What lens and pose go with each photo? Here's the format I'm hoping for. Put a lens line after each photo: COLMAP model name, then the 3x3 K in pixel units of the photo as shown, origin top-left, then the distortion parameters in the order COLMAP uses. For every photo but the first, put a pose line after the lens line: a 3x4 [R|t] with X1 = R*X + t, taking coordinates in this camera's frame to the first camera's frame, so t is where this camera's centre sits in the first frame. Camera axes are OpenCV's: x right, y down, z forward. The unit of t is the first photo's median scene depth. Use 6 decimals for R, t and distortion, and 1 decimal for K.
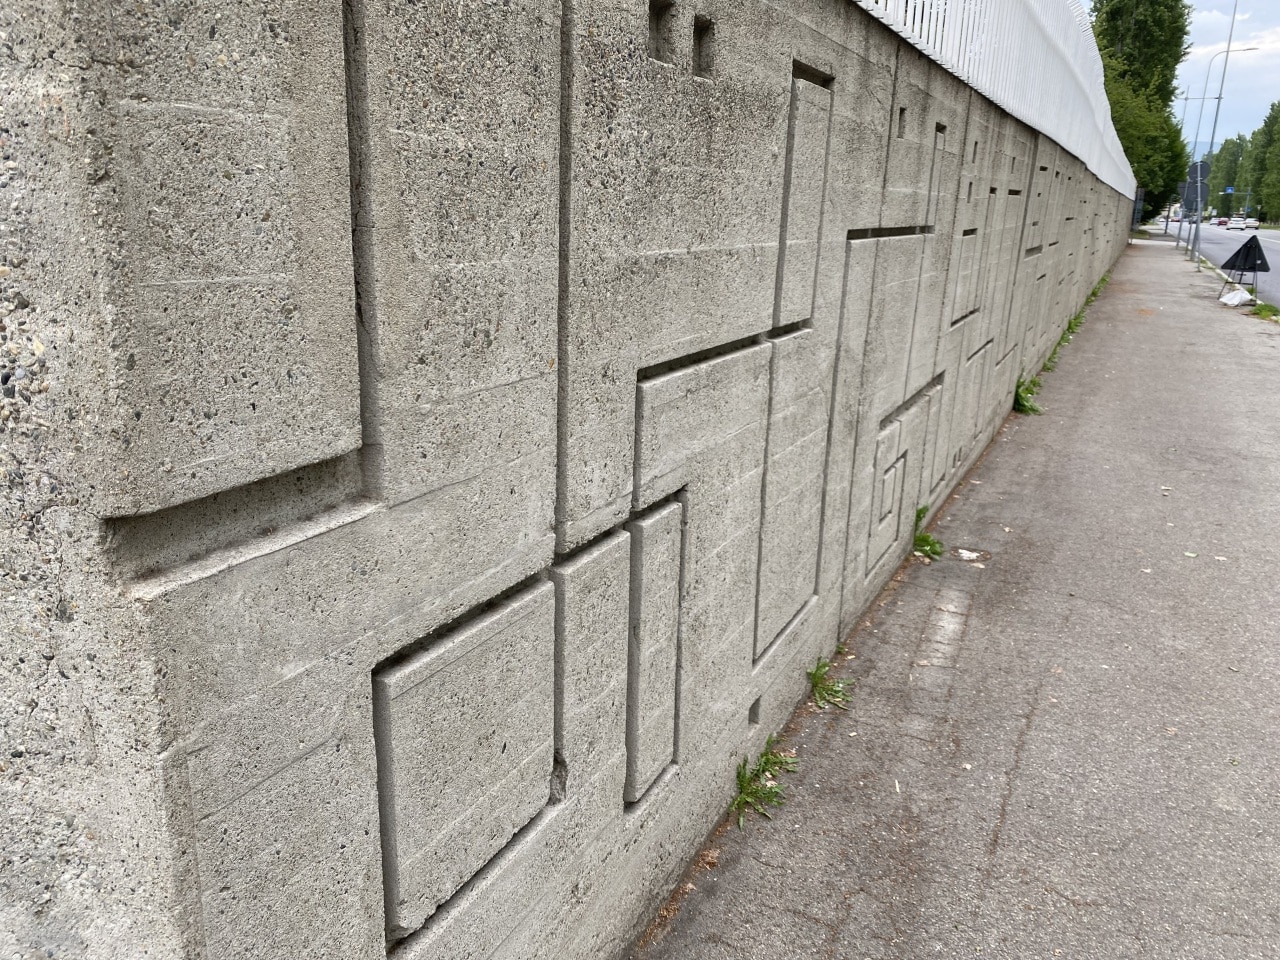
lens RADIAL K [[1000.2, 0, 638.3], [0, 1000.2, 487.3], [0, 0, 1]] dist [0.053443, -0.044712]
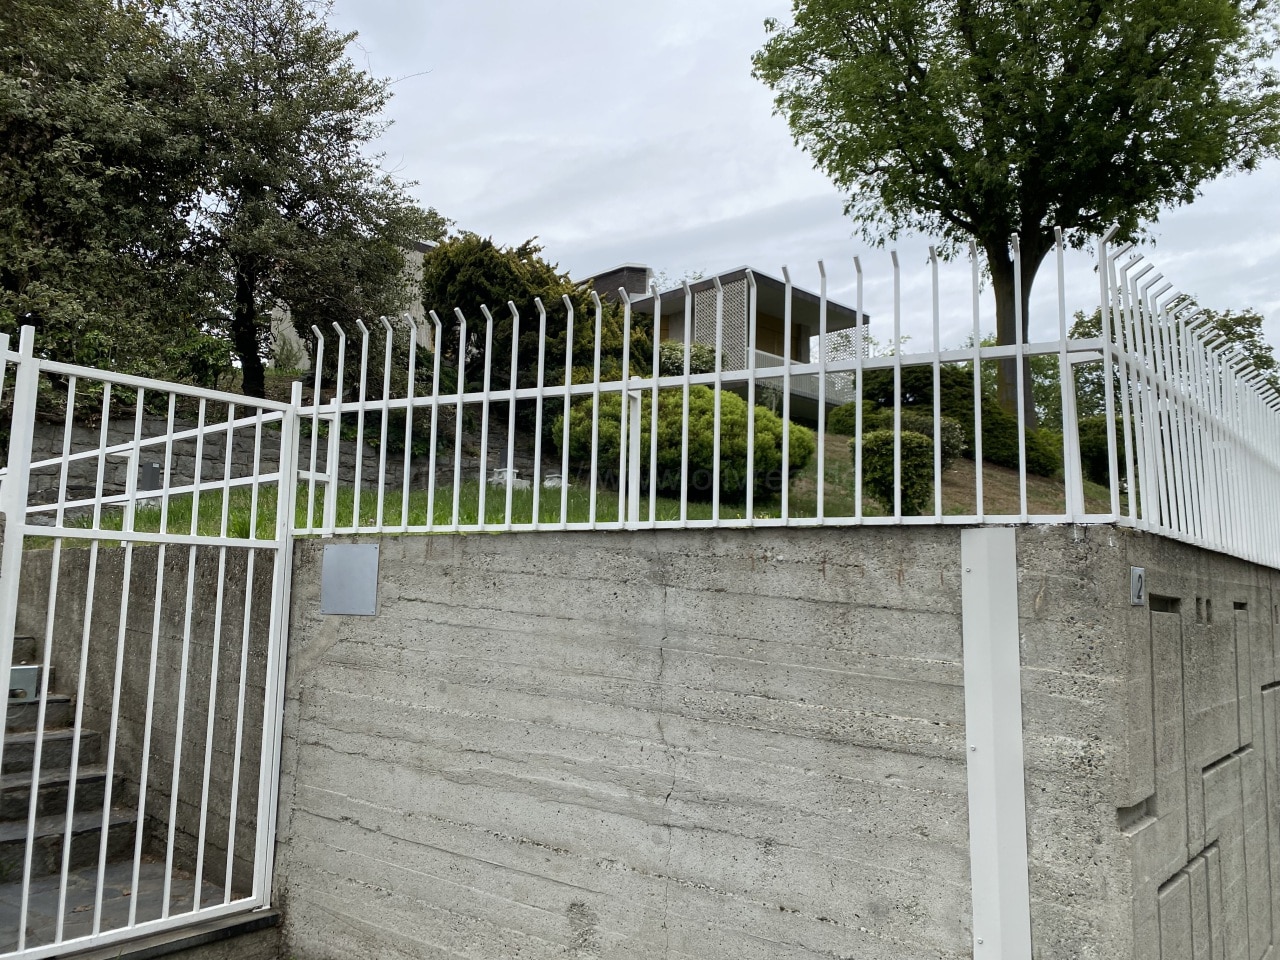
lens RADIAL K [[1000.2, 0, 636.8], [0, 1000.2, 473.0], [0, 0, 1]] dist [0.053443, -0.044712]
pose [[0.973554, -0.031611, -0.226260, -1.154414], [-0.060496, 0.919357, -0.388746, 0.363862], [0.220302, 0.392153, 0.893131, -2.397160]]
